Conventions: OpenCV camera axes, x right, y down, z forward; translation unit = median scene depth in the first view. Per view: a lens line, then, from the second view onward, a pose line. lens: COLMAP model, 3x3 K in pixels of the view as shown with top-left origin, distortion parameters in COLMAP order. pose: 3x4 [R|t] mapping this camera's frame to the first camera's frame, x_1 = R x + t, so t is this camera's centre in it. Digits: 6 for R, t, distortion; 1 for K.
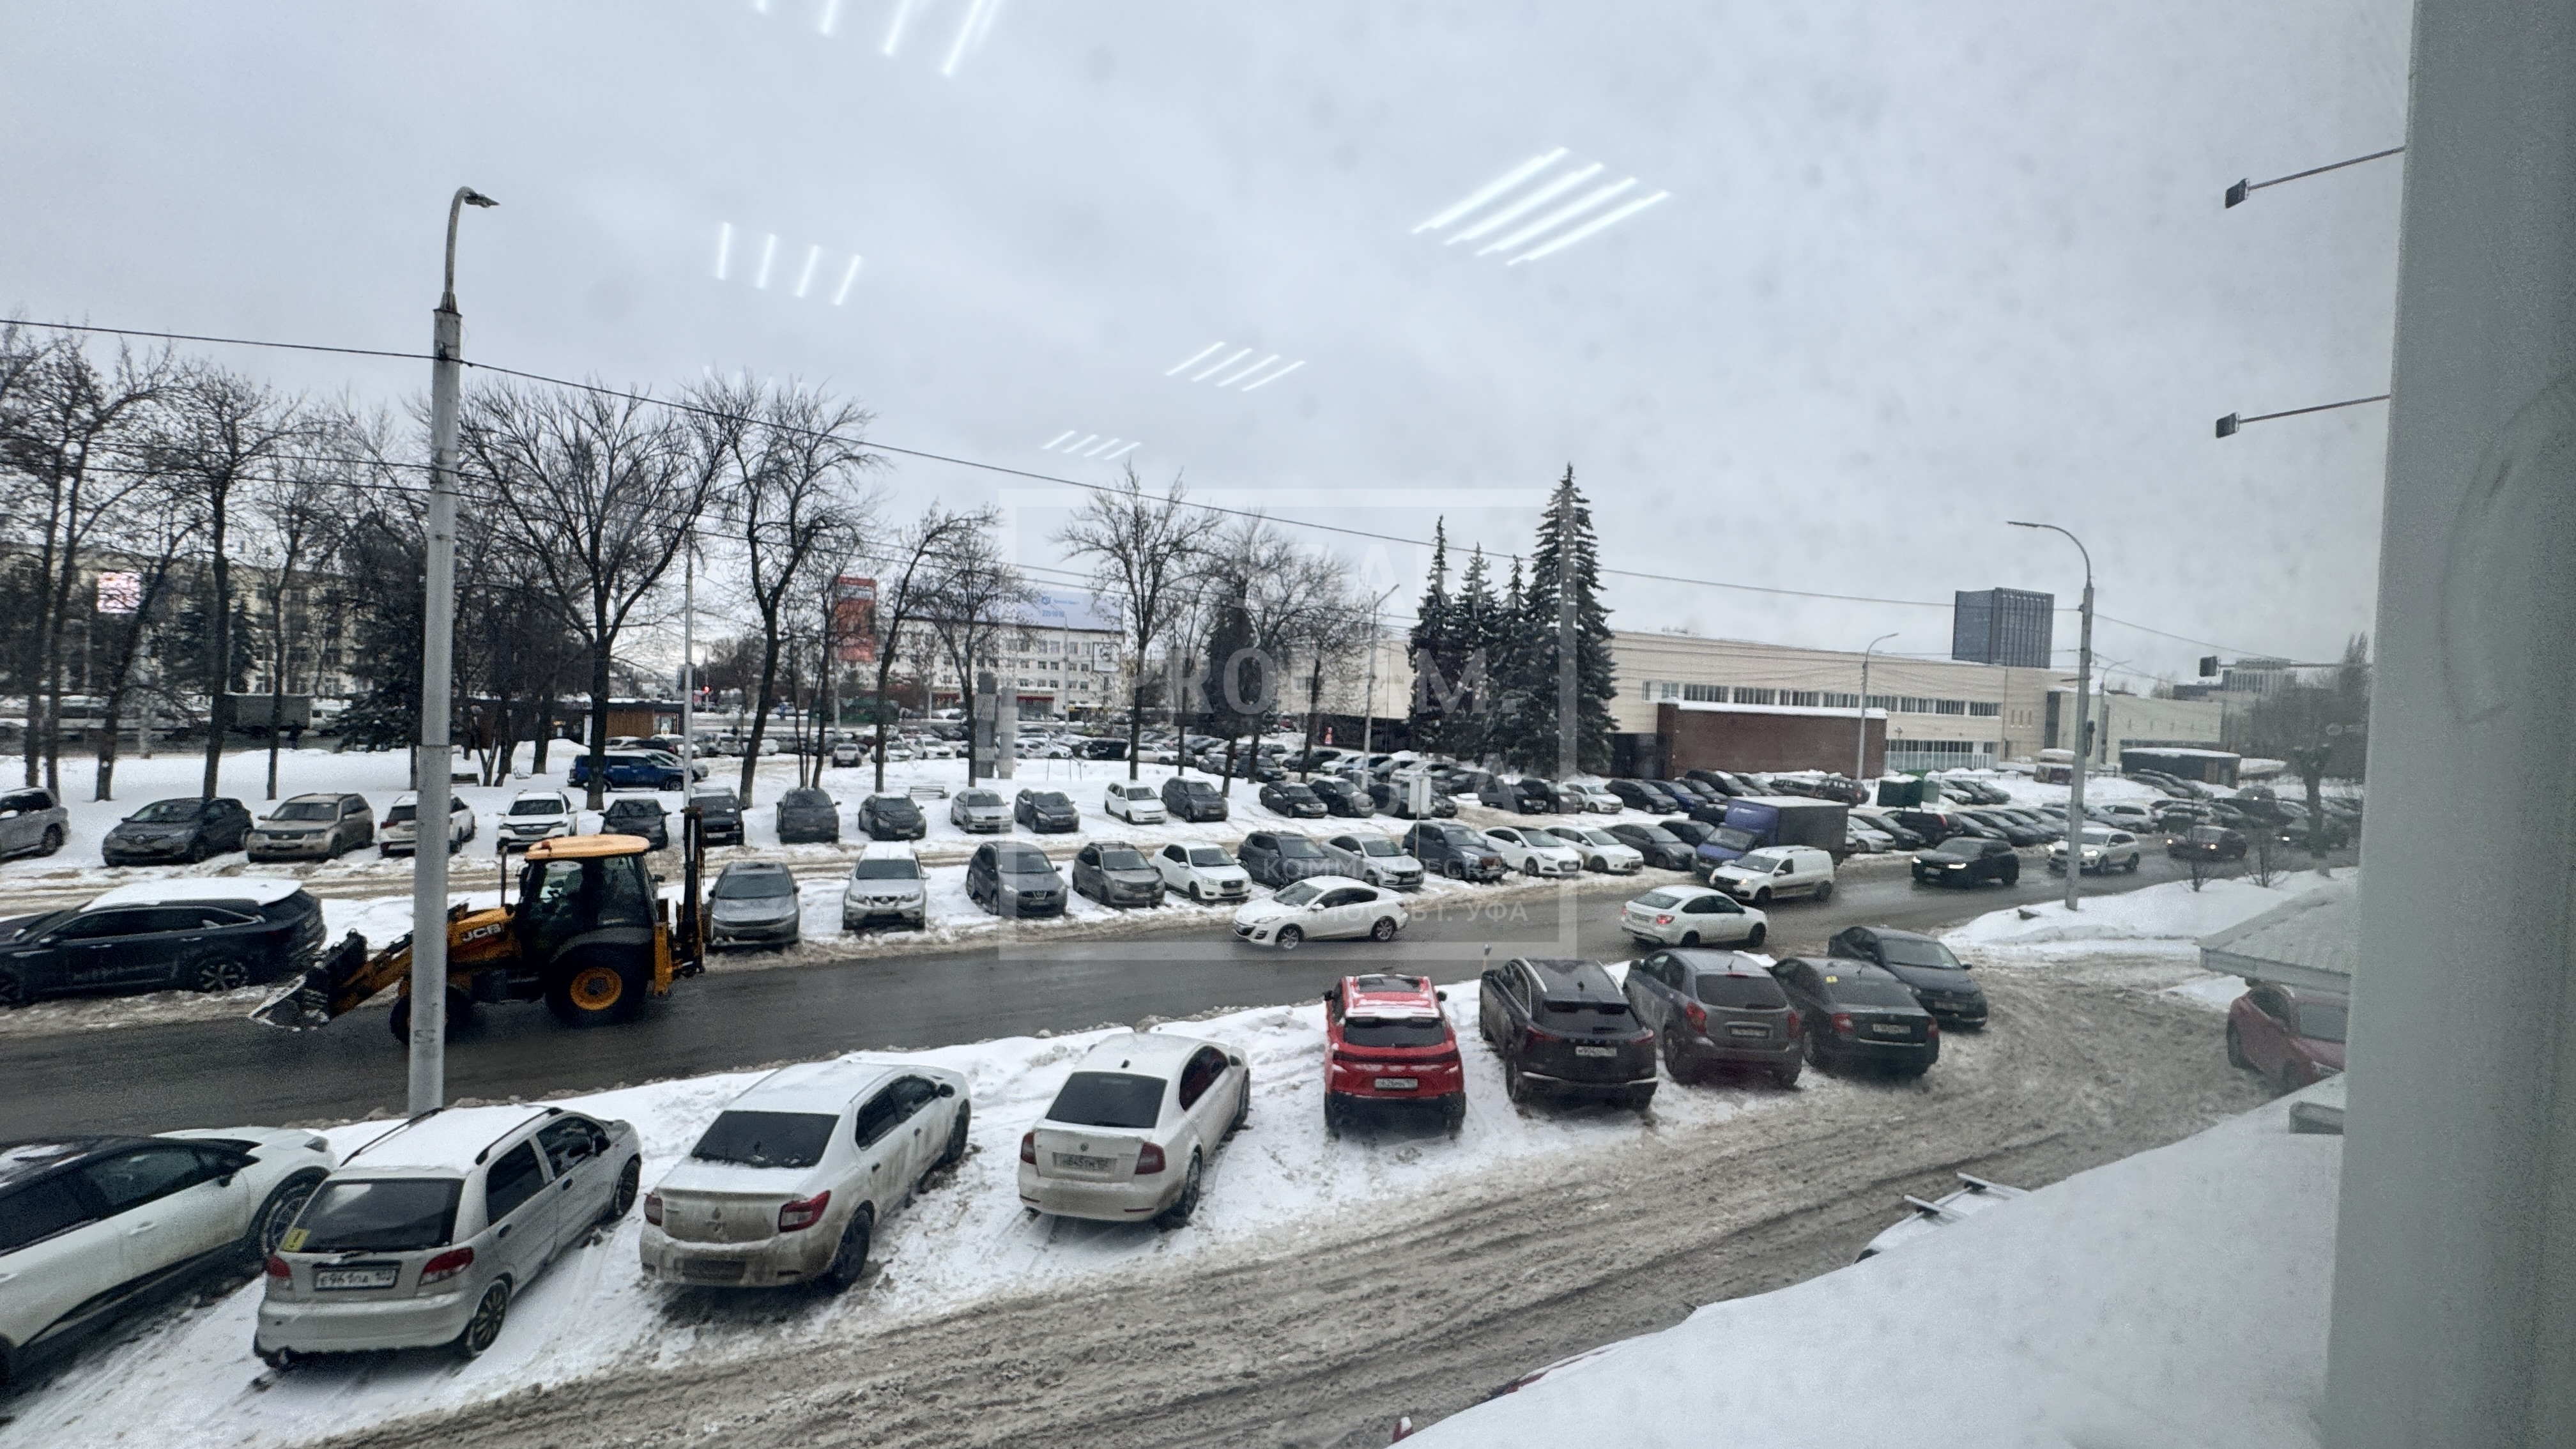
lens RADIAL K [[1022.9, 0, 1274.7], [0, 1022.9, 720.2], [0, 0, 1]] dist [0.000791, -0.000690]
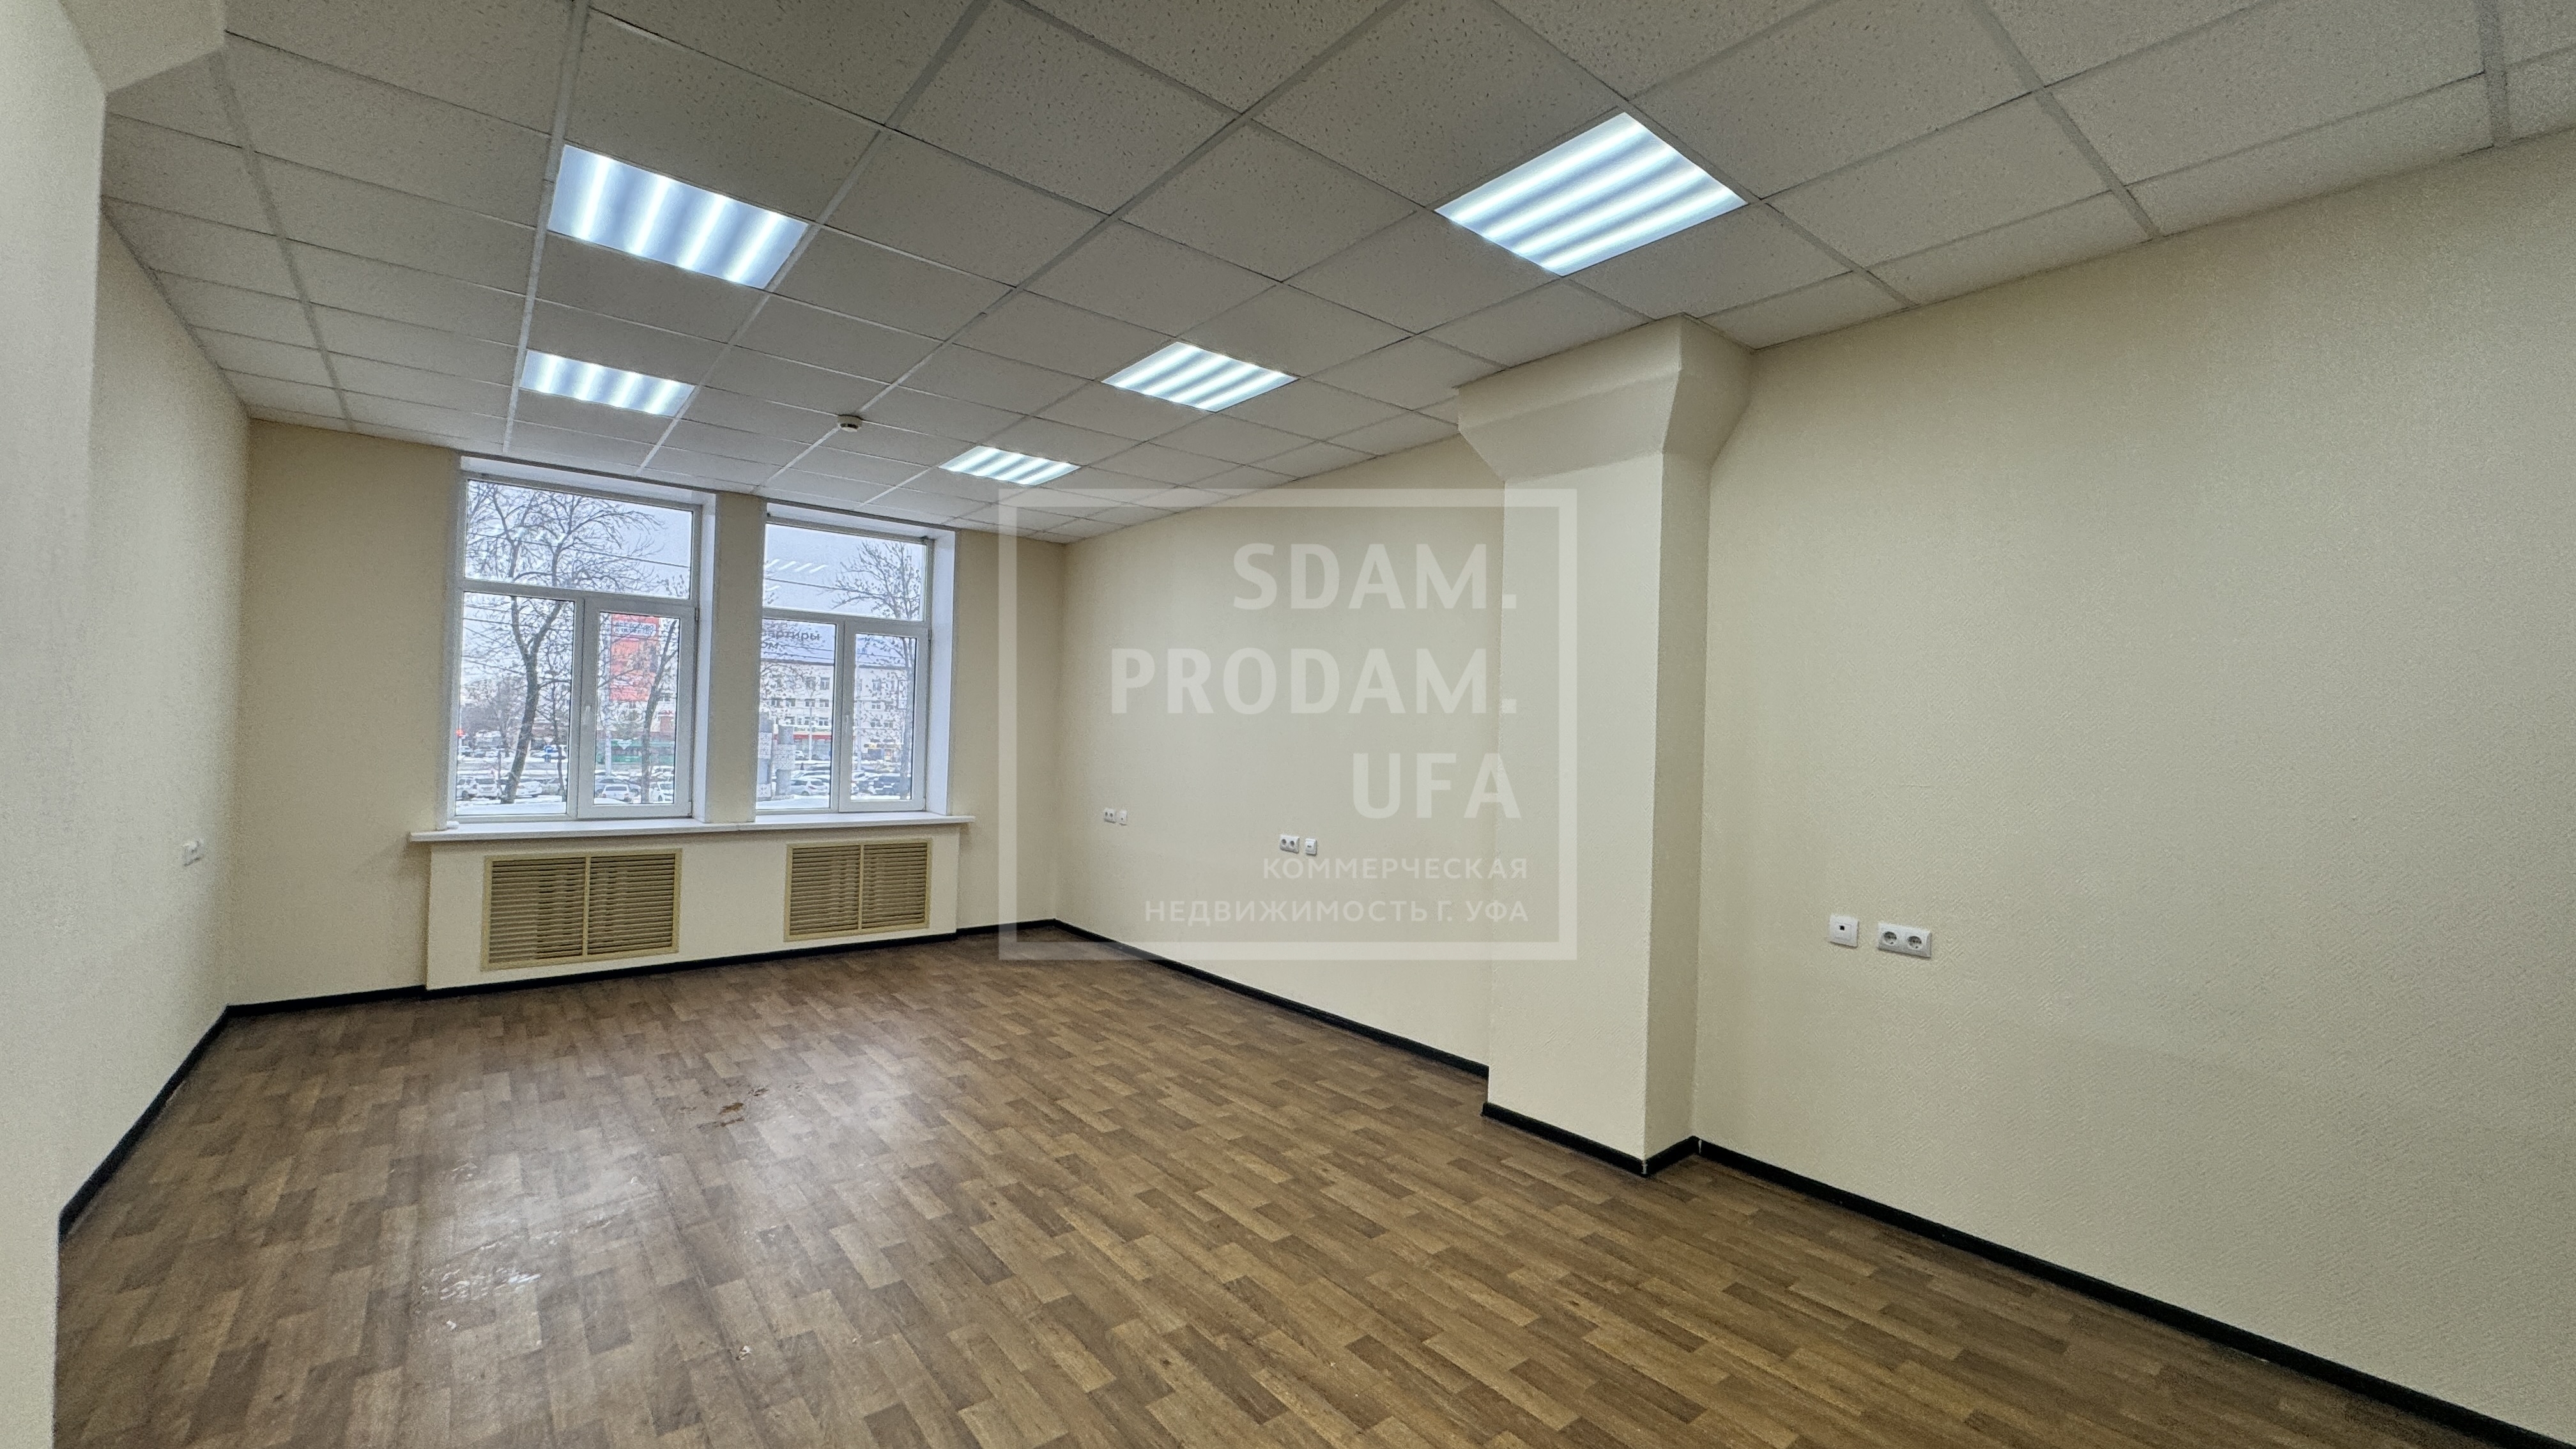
lens RADIAL K [[1022.9, 0, 1285.5], [0, 1022.9, 724.8], [0, 0, 1]] dist [0.000791, -0.000690]
pose [[0.984230, -0.011906, 0.176494, 0.069539], [0.017339, 0.999421, -0.029270, 0.006601], [-0.176044, 0.031869, 0.983866, -0.140141]]
